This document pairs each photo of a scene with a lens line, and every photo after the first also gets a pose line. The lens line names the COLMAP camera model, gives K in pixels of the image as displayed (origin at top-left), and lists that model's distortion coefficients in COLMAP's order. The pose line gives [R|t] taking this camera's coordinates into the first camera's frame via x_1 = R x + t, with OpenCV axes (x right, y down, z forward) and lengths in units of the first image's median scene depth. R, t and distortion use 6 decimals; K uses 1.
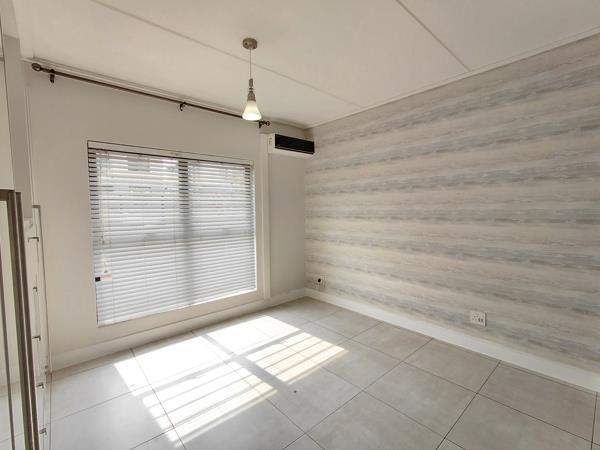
lens RADIAL K [[277.4, 0, 298.6], [0, 277.4, 224.8], [0, 0, 1]] dist [-0.000537, -0.000899]
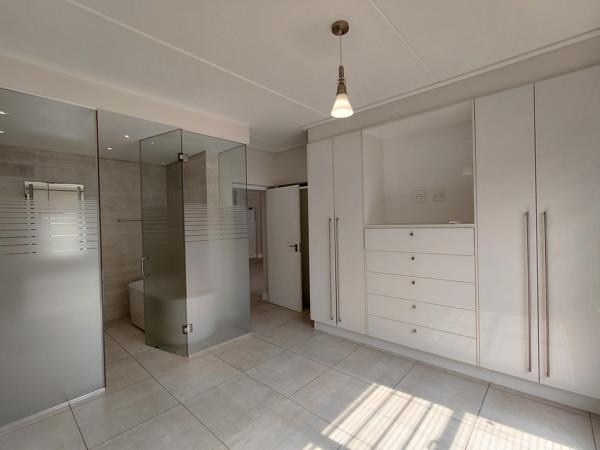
lens RADIAL K [[277.4, 0, 300.8], [0, 277.4, 224.2], [0, 0, 1]] dist [-0.000537, -0.000899]
pose [[-0.993461, 0.037448, -0.107852, 0.062753], [0.032660, 0.998415, 0.045824, -0.106353], [0.109397, 0.042002, -0.993110, 1.974625]]
